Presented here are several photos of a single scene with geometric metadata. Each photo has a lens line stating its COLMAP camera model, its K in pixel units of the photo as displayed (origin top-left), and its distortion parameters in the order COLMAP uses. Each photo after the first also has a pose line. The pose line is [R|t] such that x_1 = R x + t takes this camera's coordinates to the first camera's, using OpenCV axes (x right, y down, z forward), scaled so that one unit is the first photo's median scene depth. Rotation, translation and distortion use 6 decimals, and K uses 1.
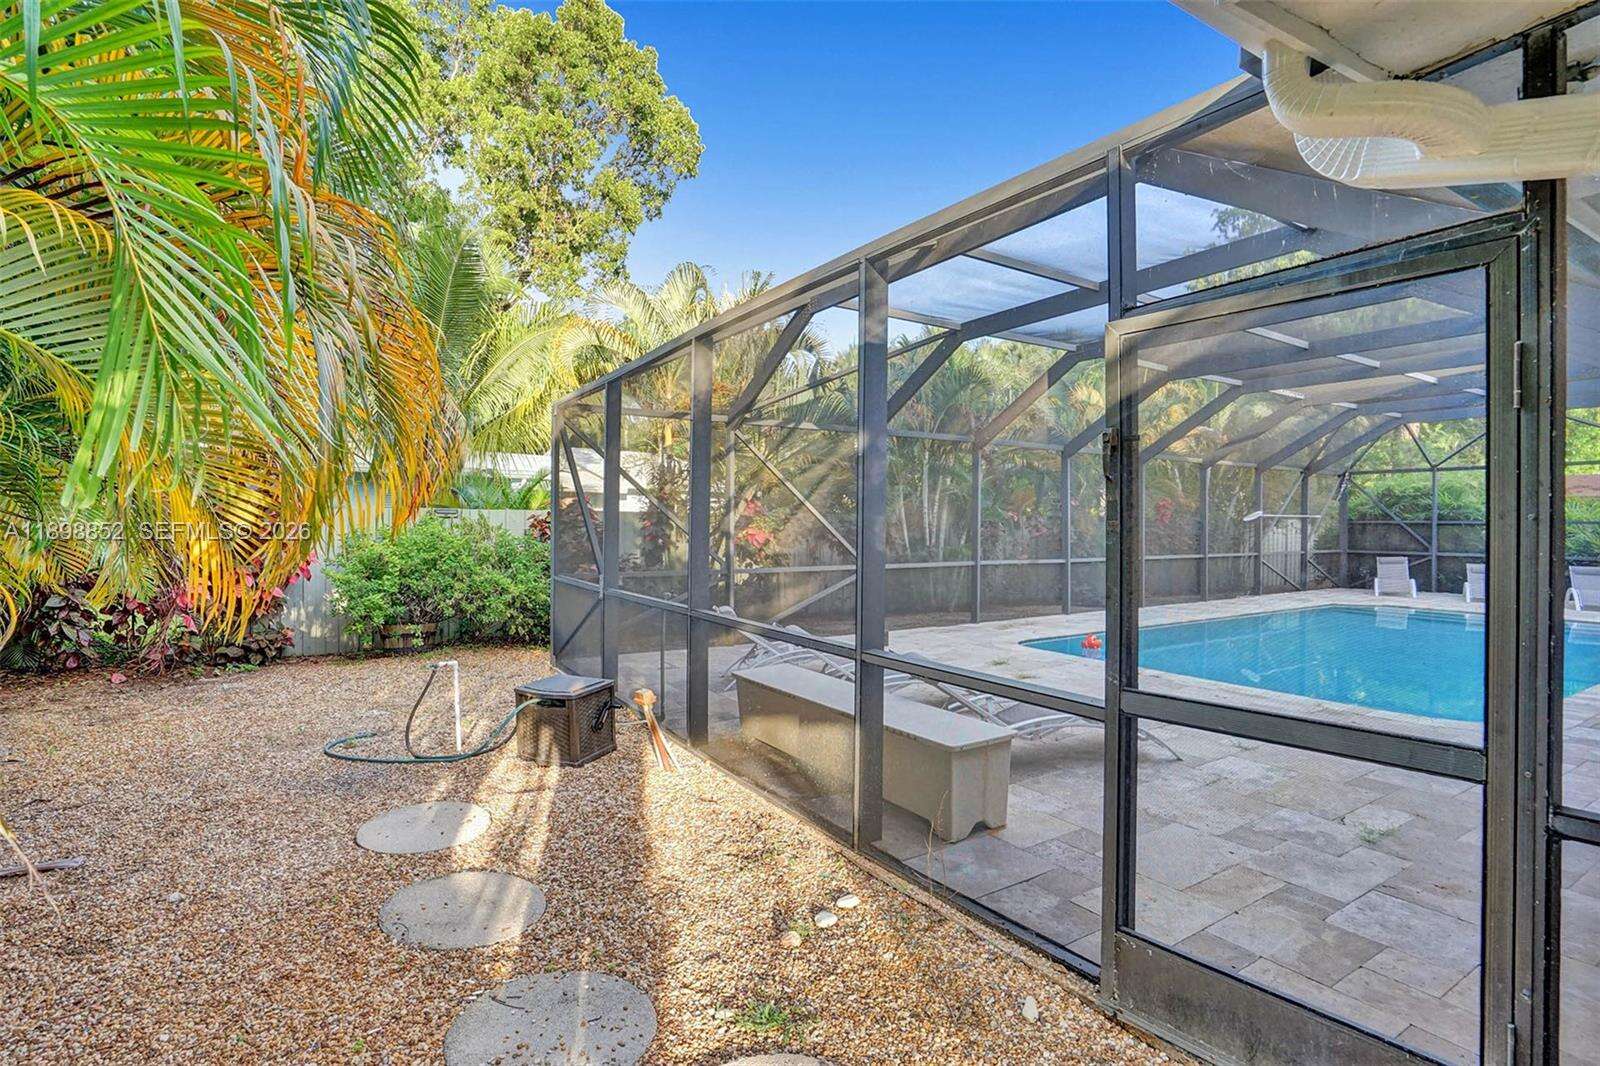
lens RADIAL K [[774.5, 0, 820.5], [0, 774.5, 525.7], [0, 0, 1]] dist [-0.000201, 0.000495]
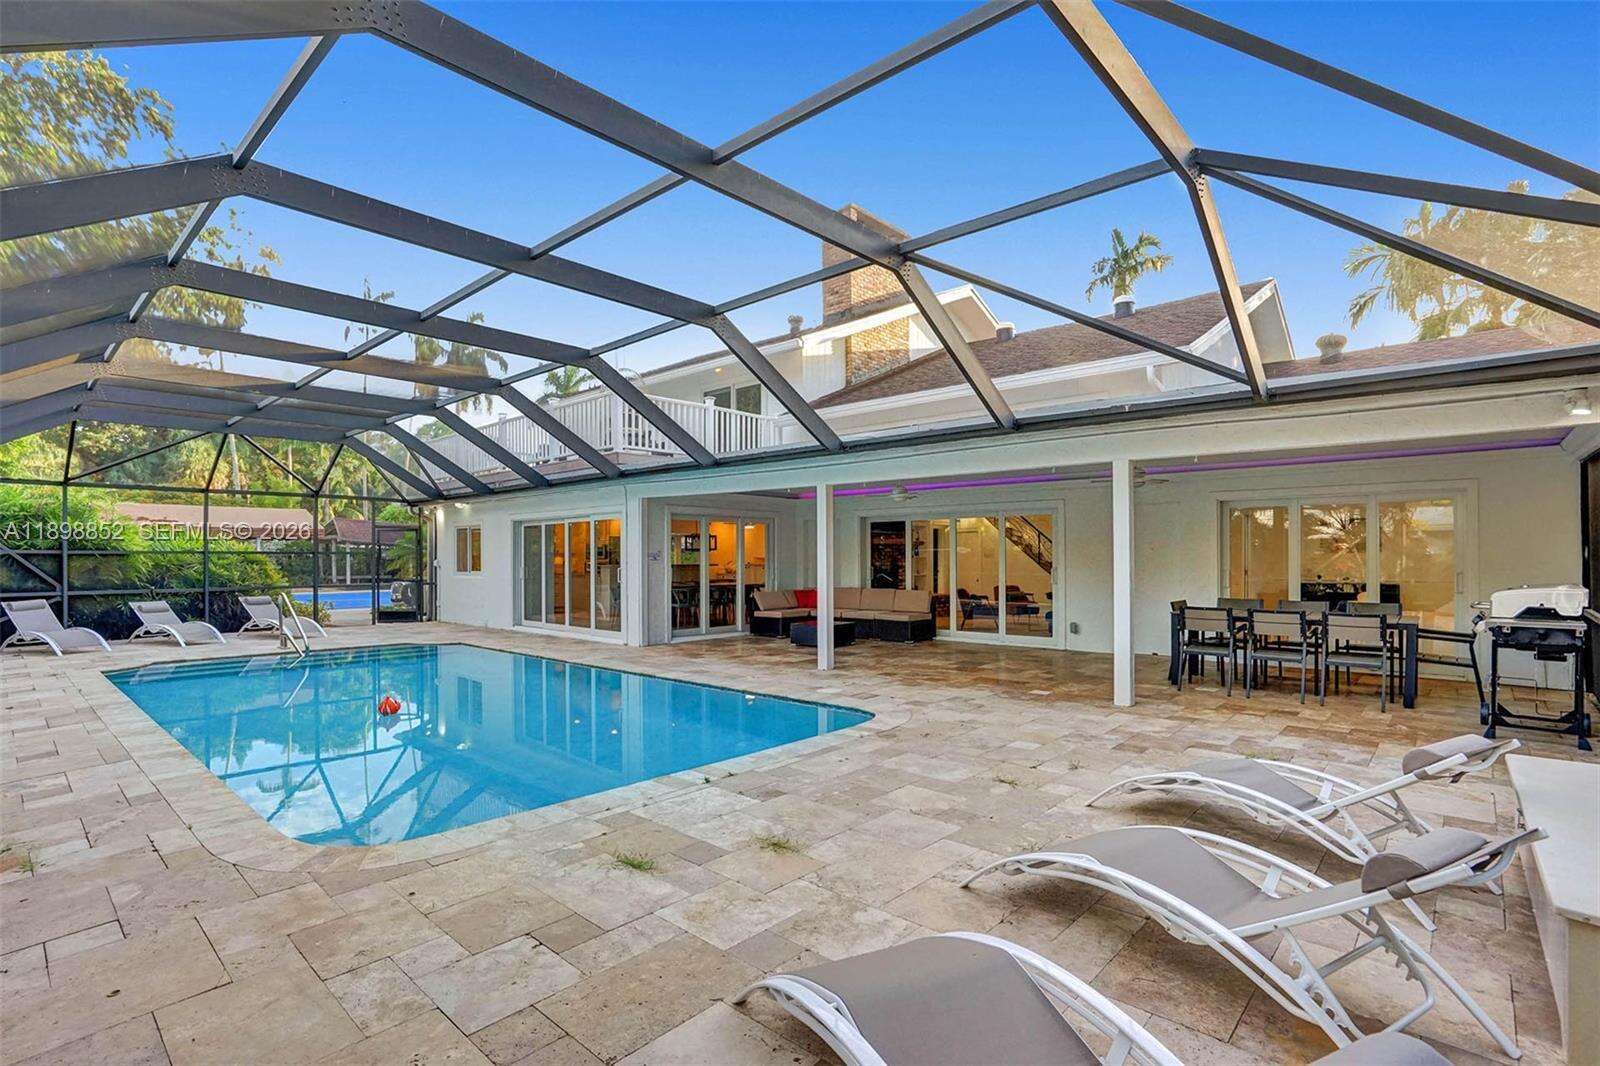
lens RADIAL K [[759.3, 0, 793.9], [0, 759.3, 541.7], [0, 0, 1]] dist [-0.059838, 0.024454]
pose [[-0.236738, 0.013951, 0.971473, -0.102052], [0.007127, 0.999895, -0.012623, -0.000506], [-0.971547, 0.003935, -0.236813, 0.489344]]
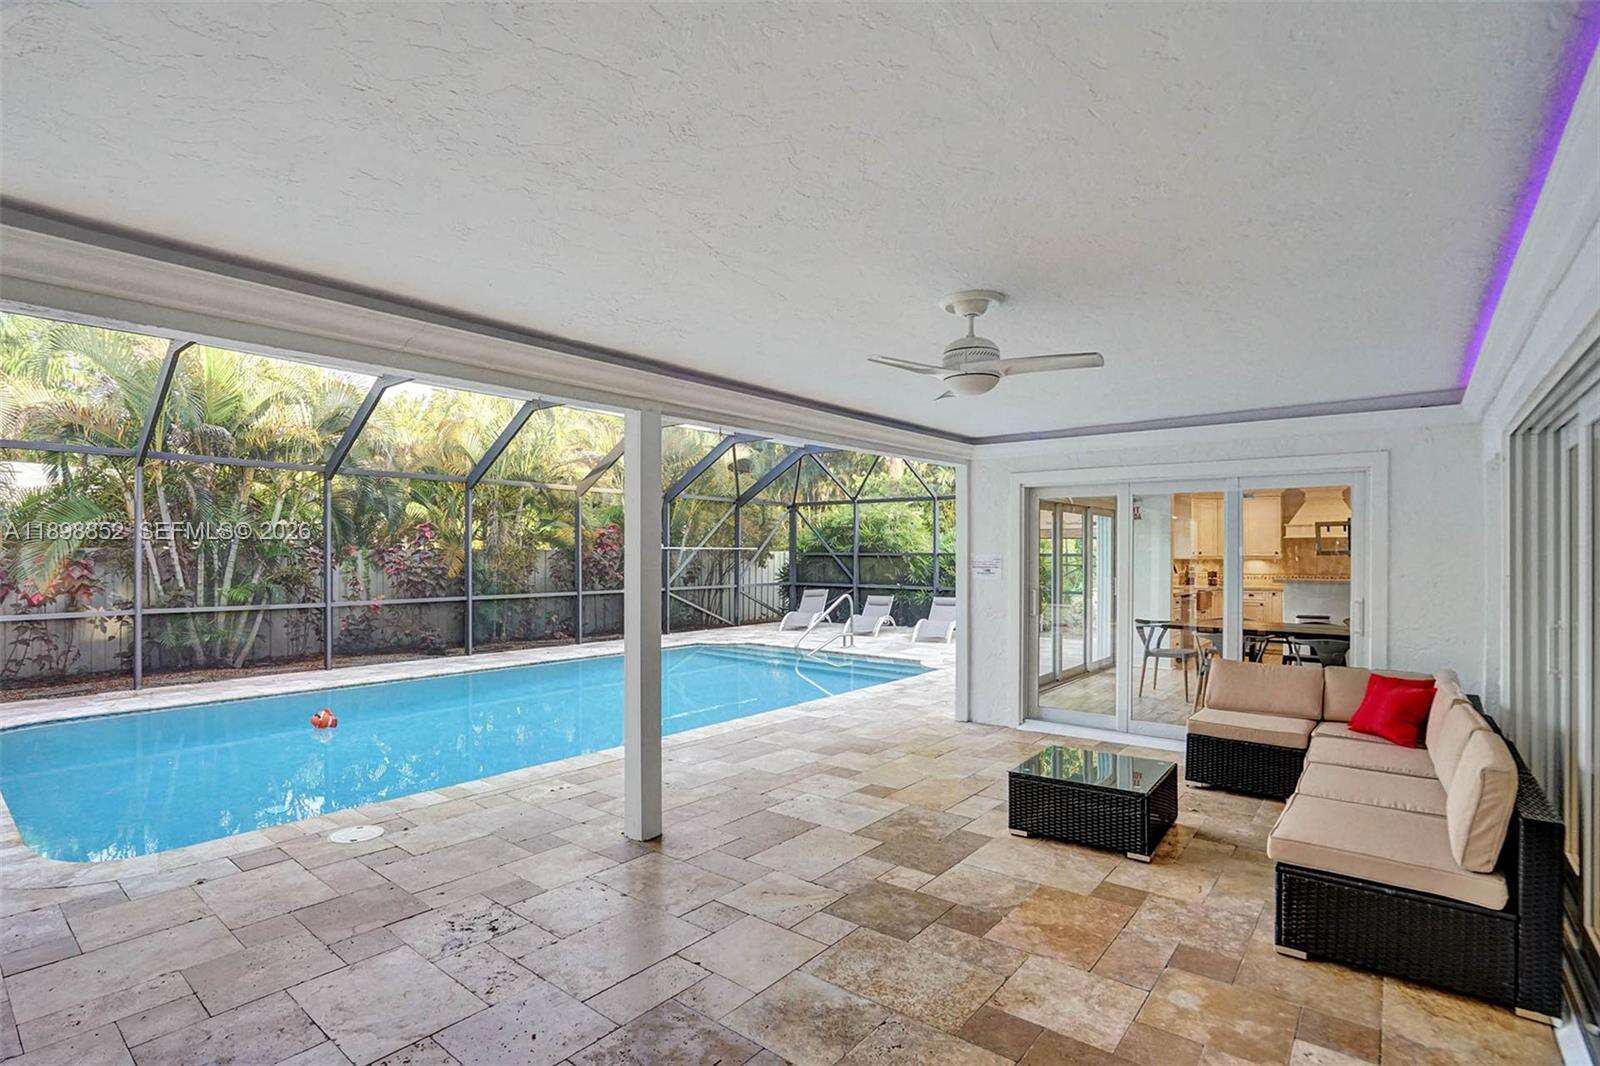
lens RADIAL K [[765.7, 0, 794.0], [0, 765.7, 555.7], [0, 0, 1]] dist [-0.056705, 0.027950]
pose [[0.956615, -0.003892, 0.291328, 0.428184], [0.003942, 0.999992, 0.000416, -0.003193], [-0.291328, 0.000750, 0.956623, 0.071310]]
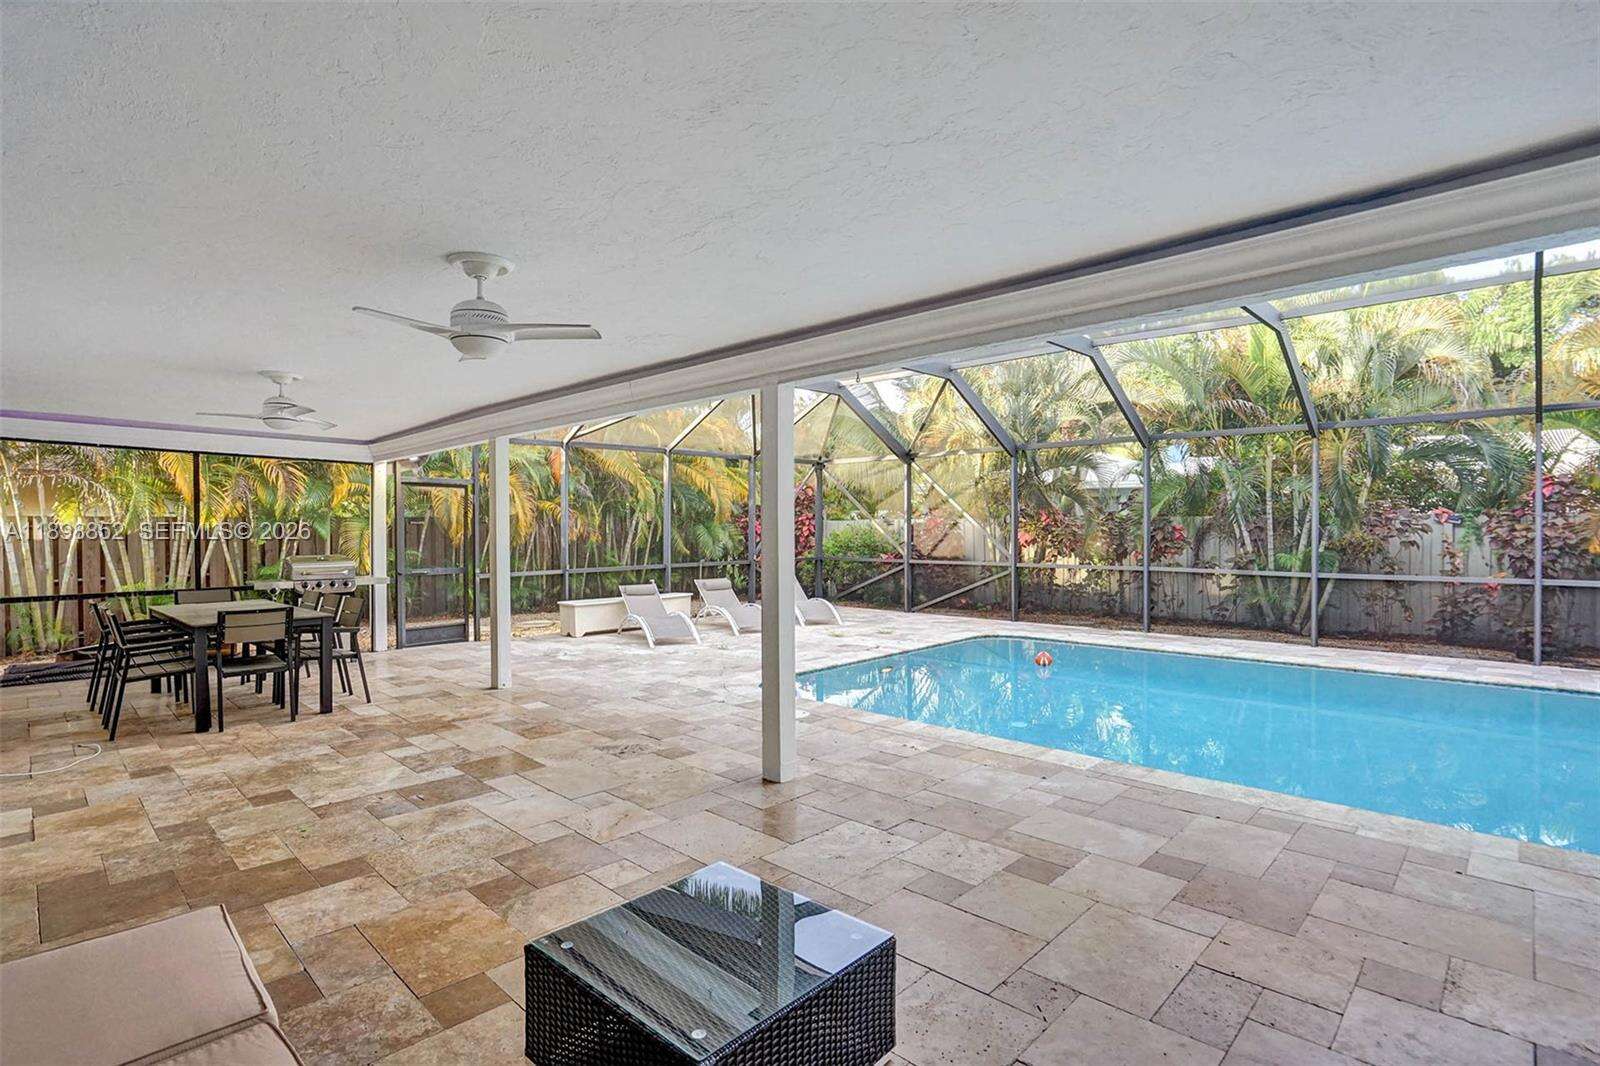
lens RADIAL K [[787.7, 0, 786.8], [0, 787.7, 532.4], [0, 0, 1]] dist [-0.063638, 0.028670]
pose [[0.197932, 0.001225, -0.980215, 0.725520], [0.004551, 0.999987, 0.002169, 0.000858], [0.980205, -0.004890, 0.197924, 0.271925]]
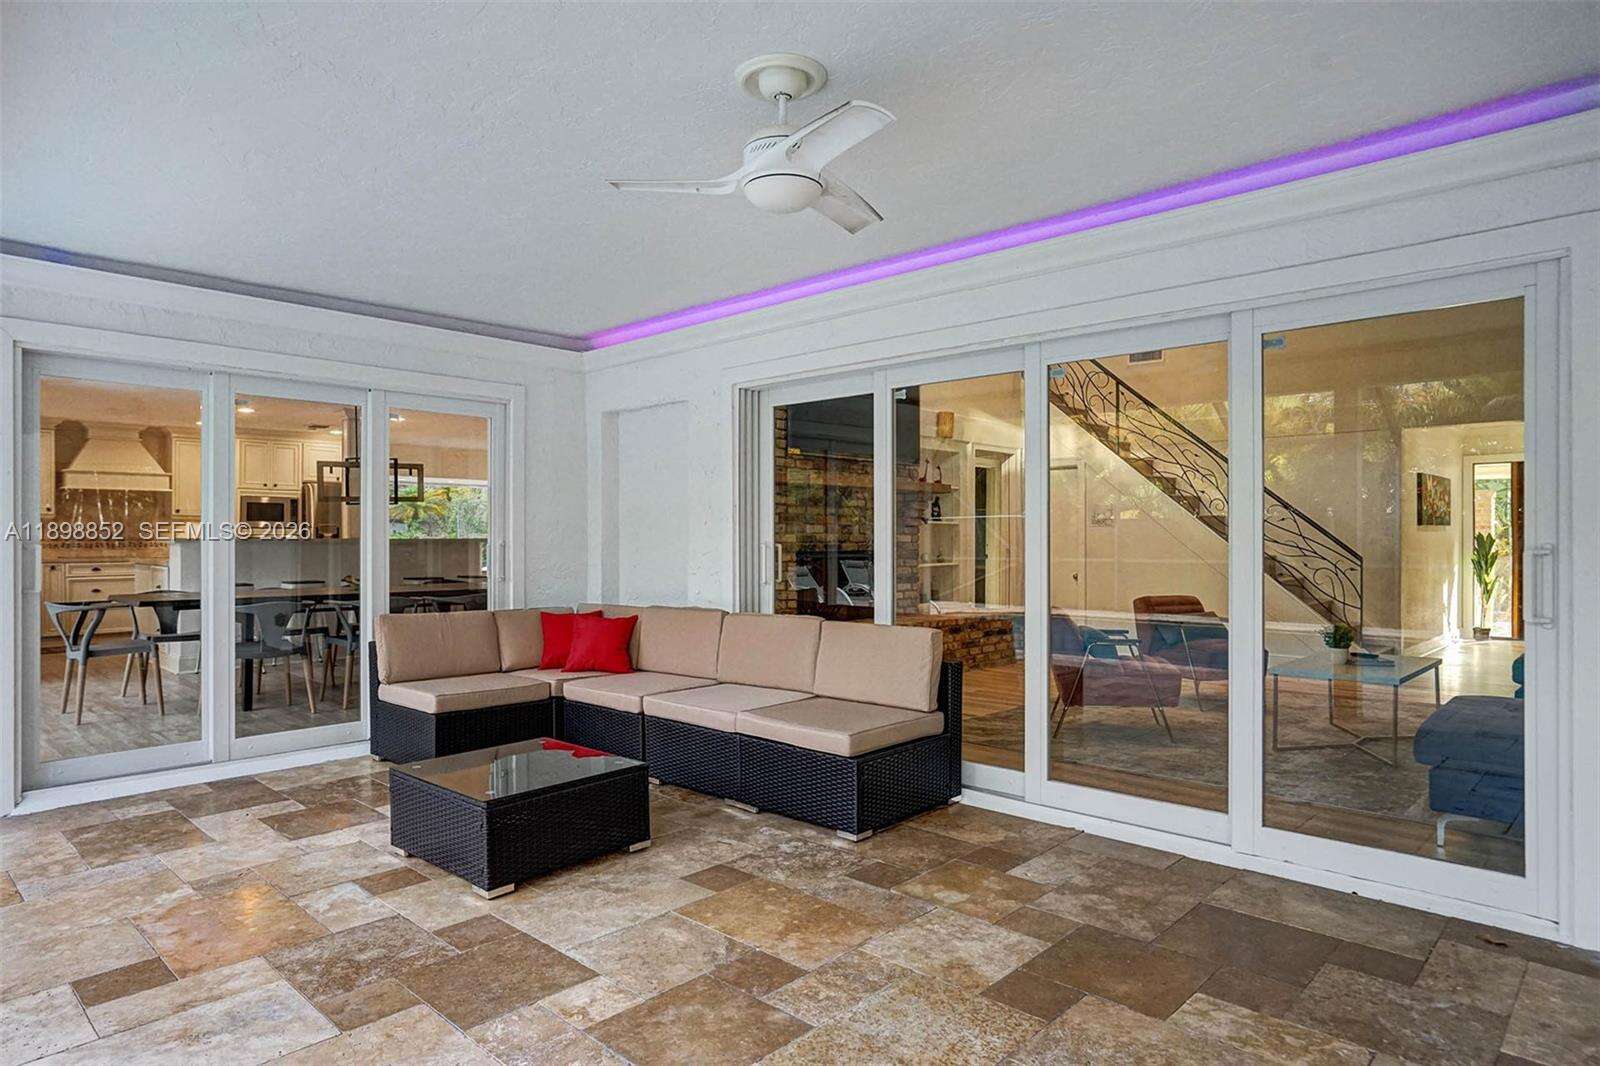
lens RADIAL K [[936.5, 0, 786.7], [0, 936.5, 533.6], [0, 0, 1]] dist [-0.004662, -0.000052]
pose [[-0.207571, -0.001042, 0.978219, 0.366471], [0.002924, 0.999994, 0.001686, 0.012779], [-0.978216, 0.003210, -0.207567, 0.268781]]
